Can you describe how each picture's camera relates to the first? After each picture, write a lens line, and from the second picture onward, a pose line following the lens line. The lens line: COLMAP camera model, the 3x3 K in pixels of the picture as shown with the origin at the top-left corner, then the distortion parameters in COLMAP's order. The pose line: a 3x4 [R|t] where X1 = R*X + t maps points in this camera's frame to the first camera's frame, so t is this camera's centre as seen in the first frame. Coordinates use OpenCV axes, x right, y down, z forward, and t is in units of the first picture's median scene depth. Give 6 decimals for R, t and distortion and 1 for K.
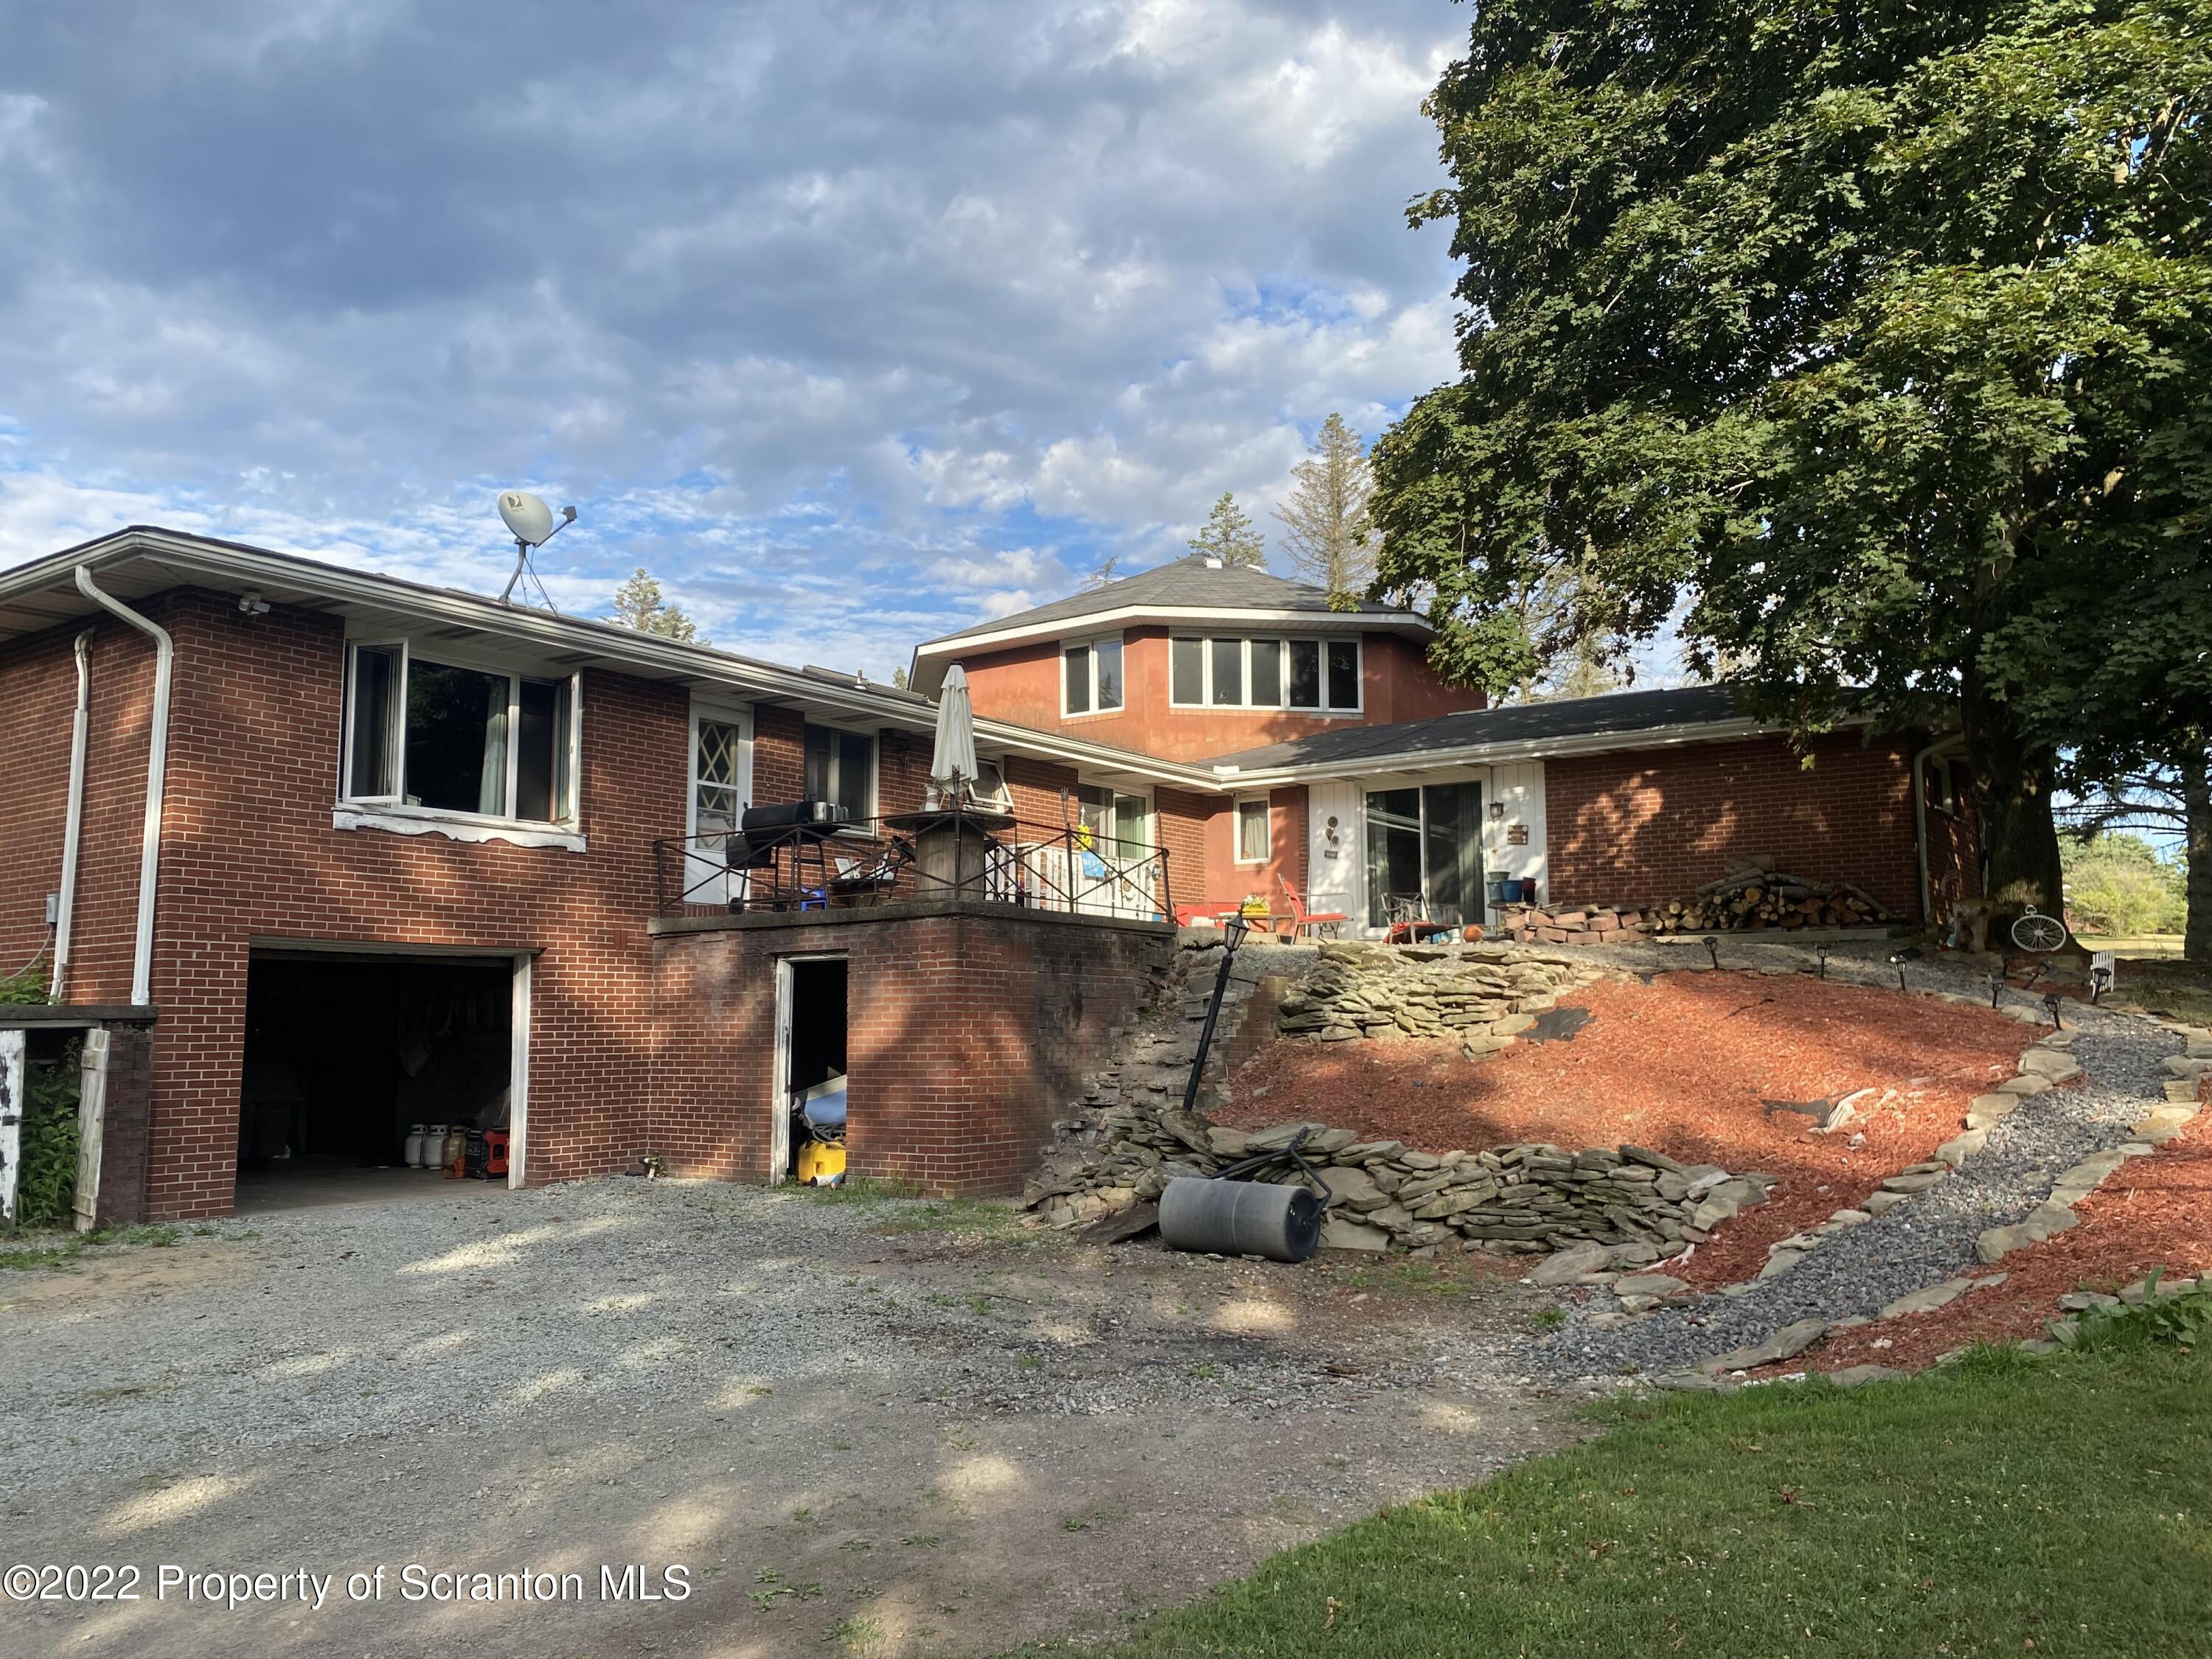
lens RADIAL K [[1706.1, 0, 1106.0], [0, 1706.1, 829.5], [0, 0, 1]] dist [0.055976, -0.009289]
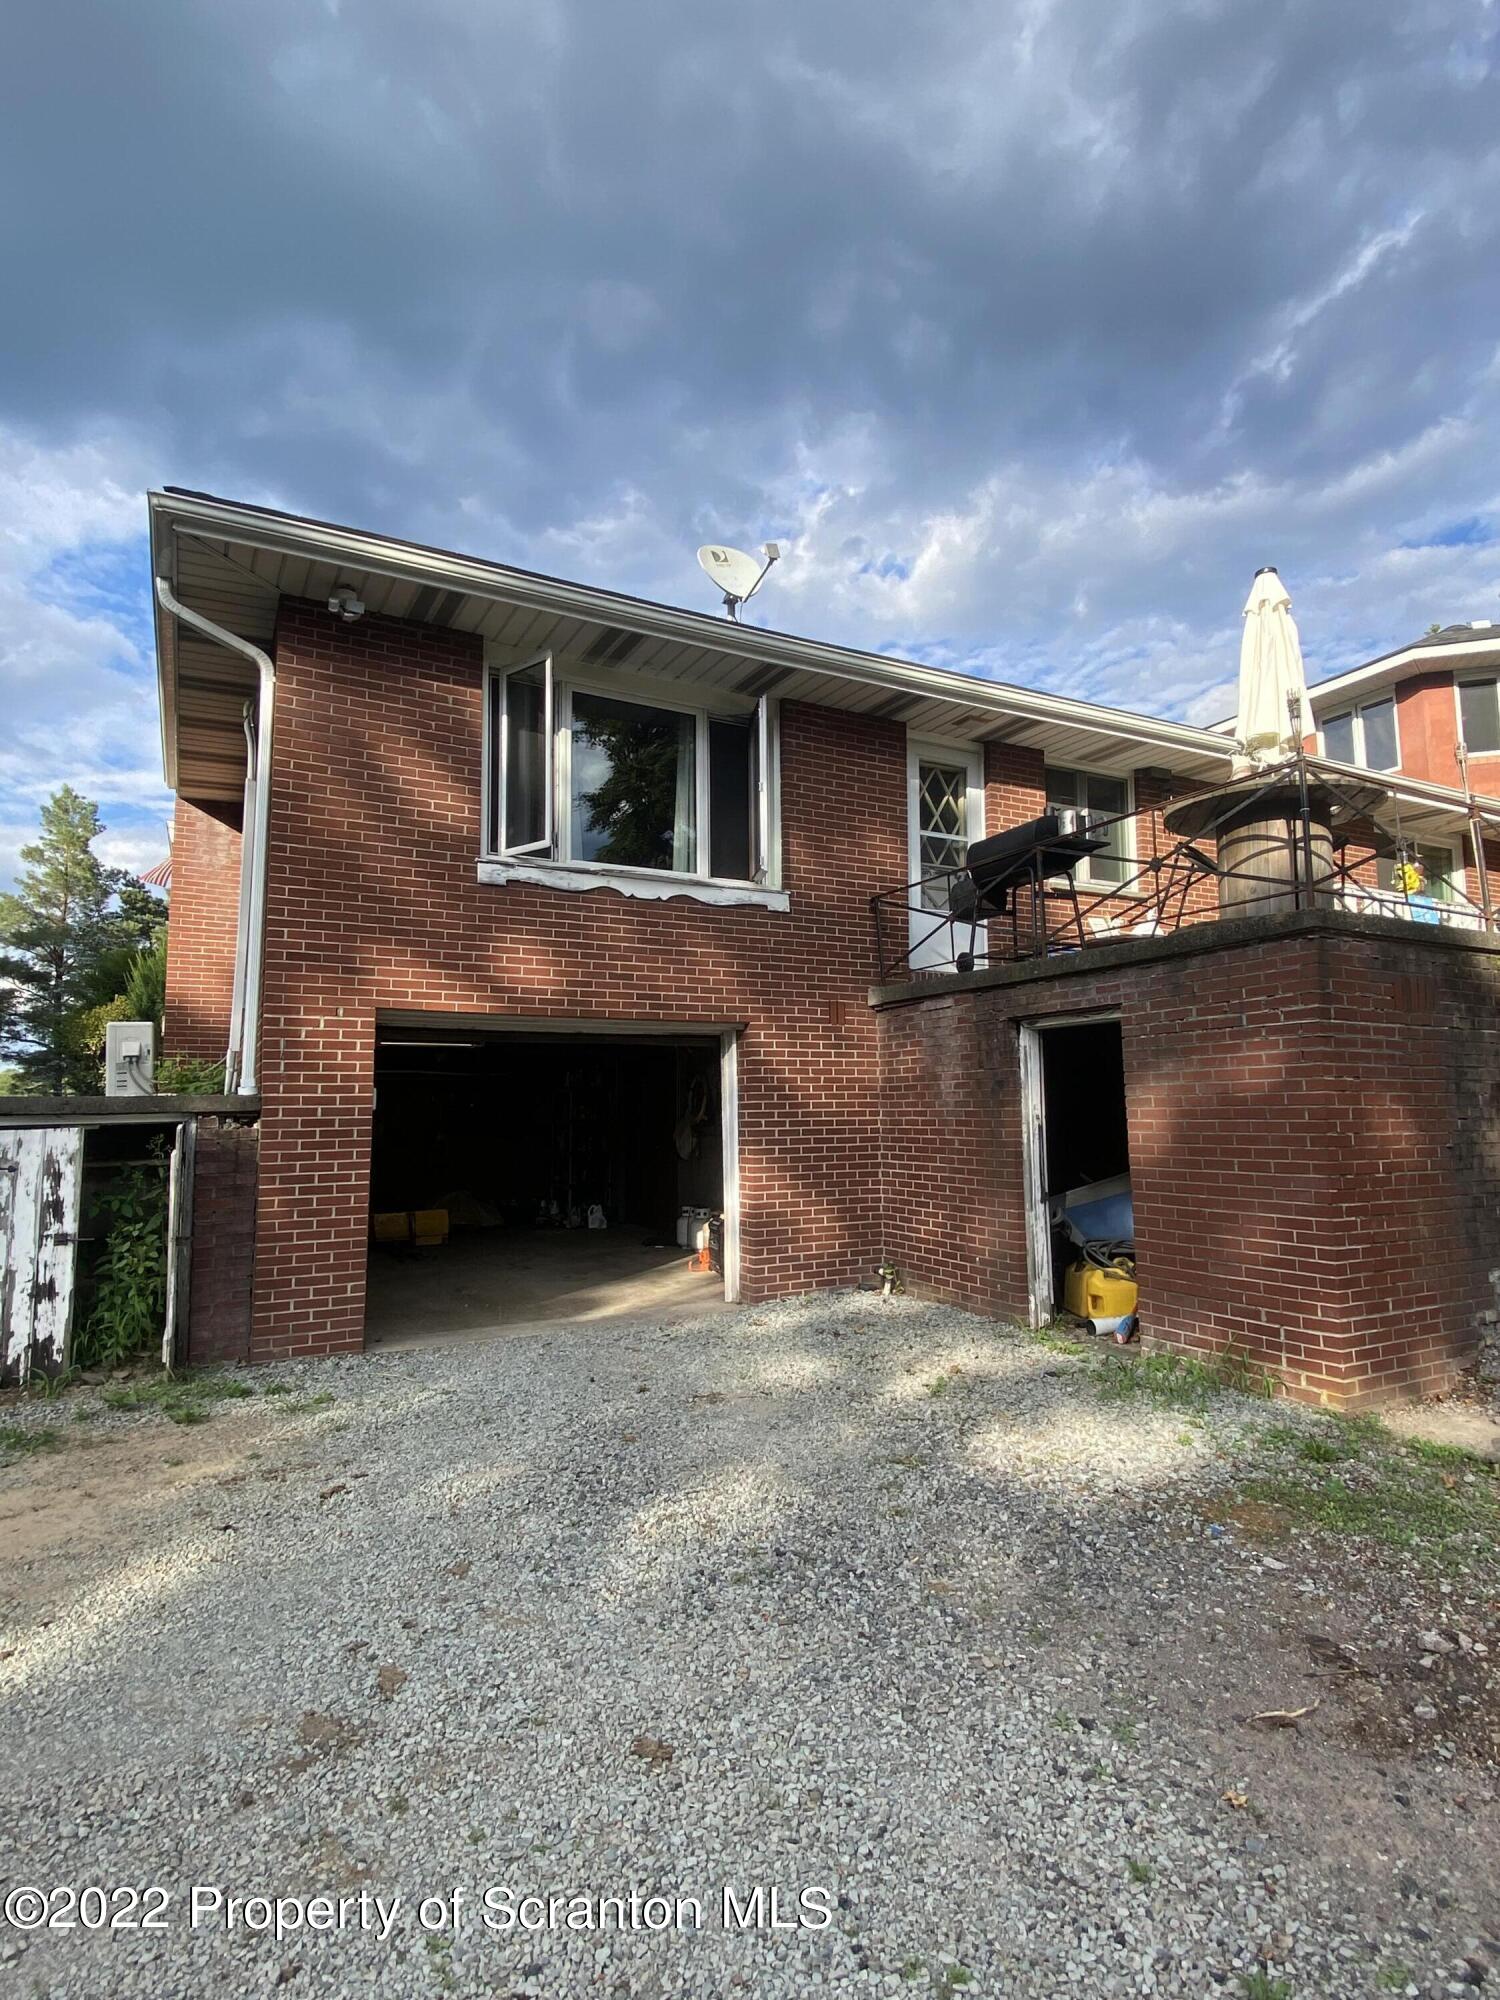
lens RADIAL K [[1048.9, 0, 750.0], [0, 1048.9, 1000.0], [0, 0, 1]] dist [0.052026, -0.035343]
pose [[0.894665, -0.051772, -0.443727, -0.092255], [0.059566, 0.998218, 0.003633, 0.055877], [0.442748, -0.029681, 0.896155, 0.532317]]
